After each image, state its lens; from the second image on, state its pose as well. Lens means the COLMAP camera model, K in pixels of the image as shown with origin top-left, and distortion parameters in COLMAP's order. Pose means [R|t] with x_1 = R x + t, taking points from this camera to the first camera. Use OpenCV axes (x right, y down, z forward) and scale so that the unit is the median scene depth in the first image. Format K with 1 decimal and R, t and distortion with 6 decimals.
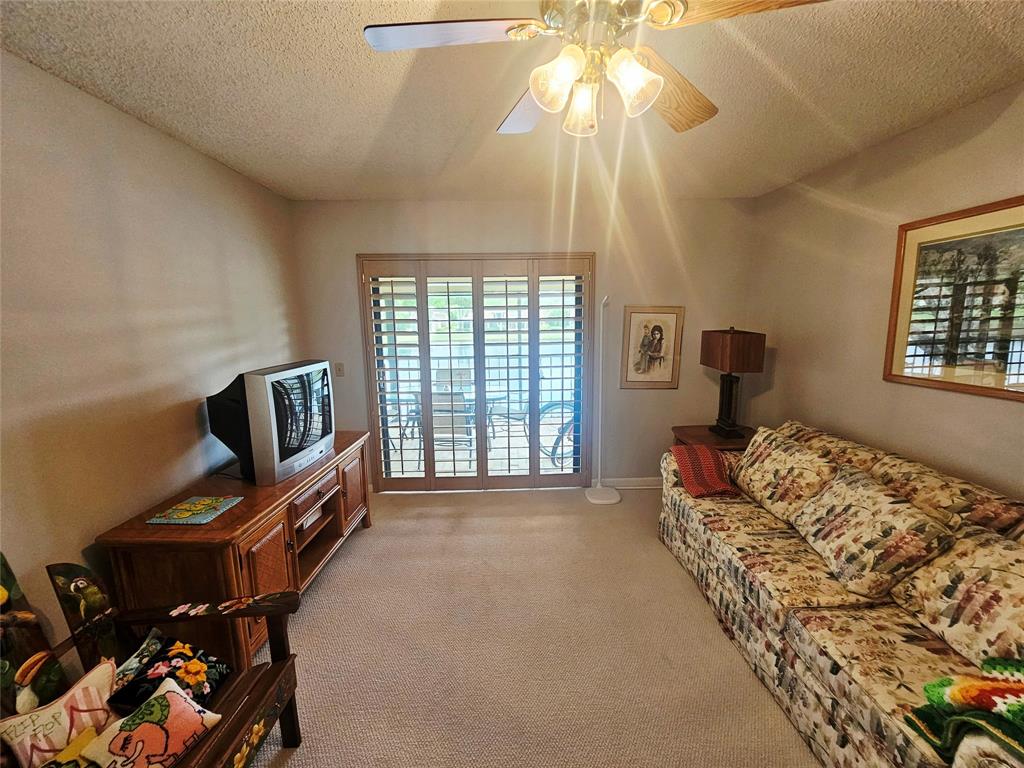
lens RADIAL K [[419.7, 0, 515.6], [0, 419.7, 384.8], [0, 0, 1]] dist [-0.003157, 0.000031]
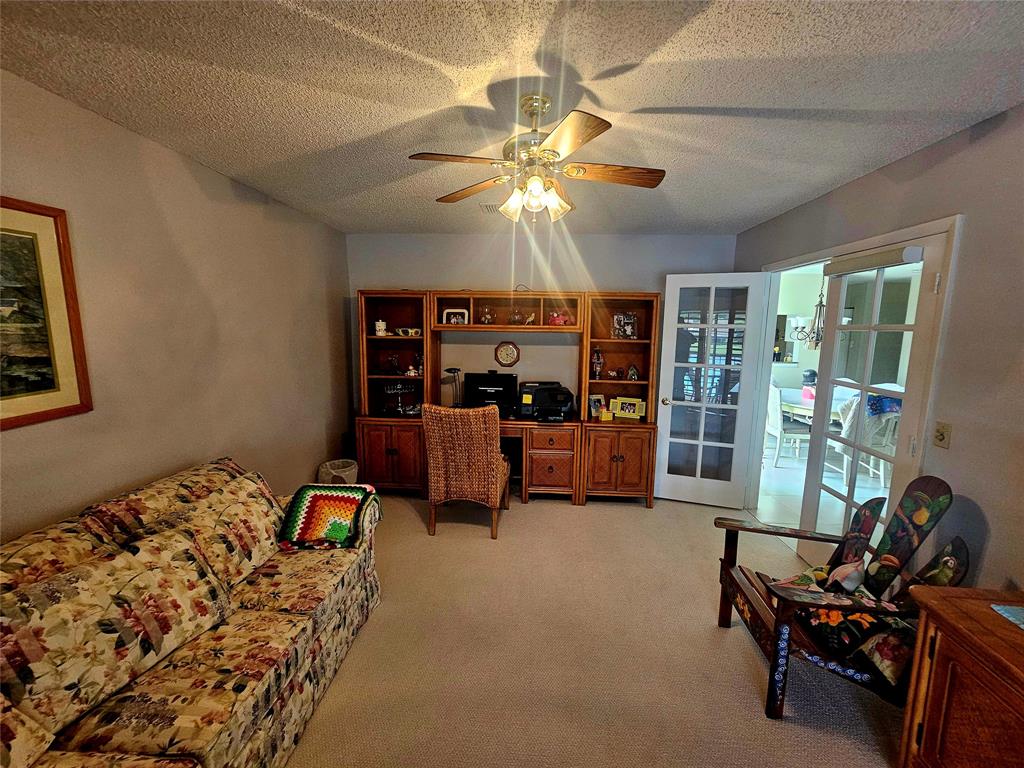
lens RADIAL K [[419.7, 0, 515.6], [0, 419.7, 384.8], [0, 0, 1]] dist [-0.003157, 0.000031]
pose [[-0.996420, -0.014016, 0.083365, 0.055867], [0.012055, 0.952522, 0.304230, -0.259880], [-0.083671, 0.304146, -0.948944, 1.457678]]
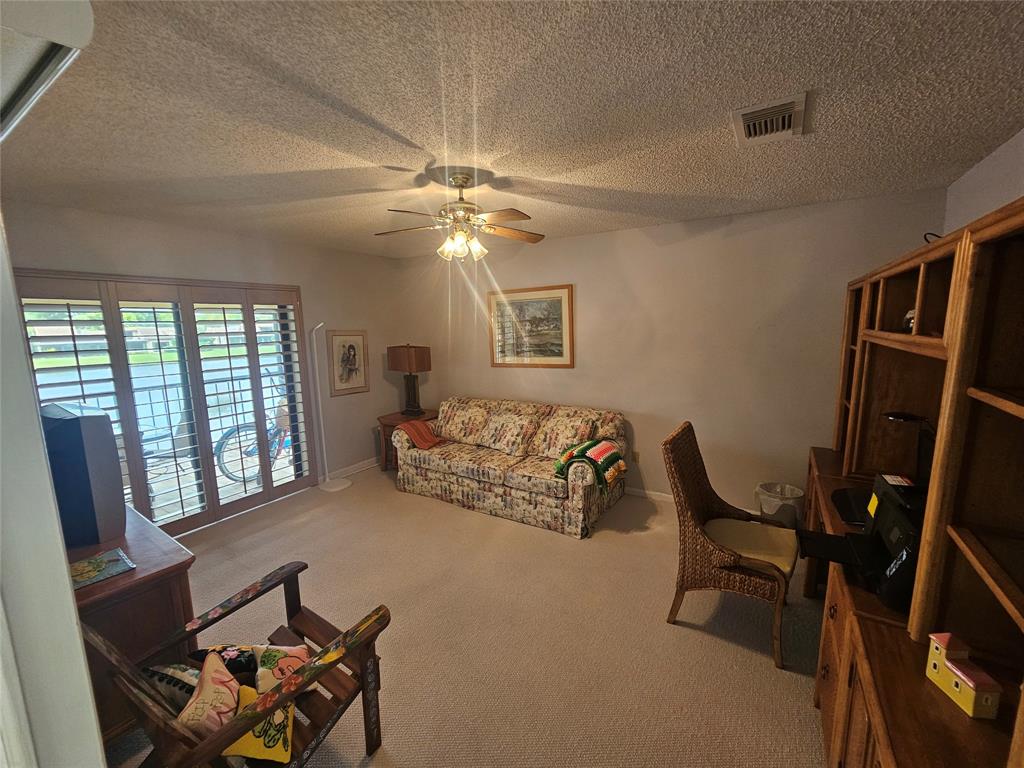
lens RADIAL K [[419.7, 0, 515.6], [0, 419.7, 384.8], [0, 0, 1]] dist [-0.003157, 0.000031]
pose [[0.550751, -0.123374, 0.825501, -0.878039], [0.155122, 0.986915, 0.044005, 0.006610], [-0.820128, 0.103817, 0.562683, -0.269033]]
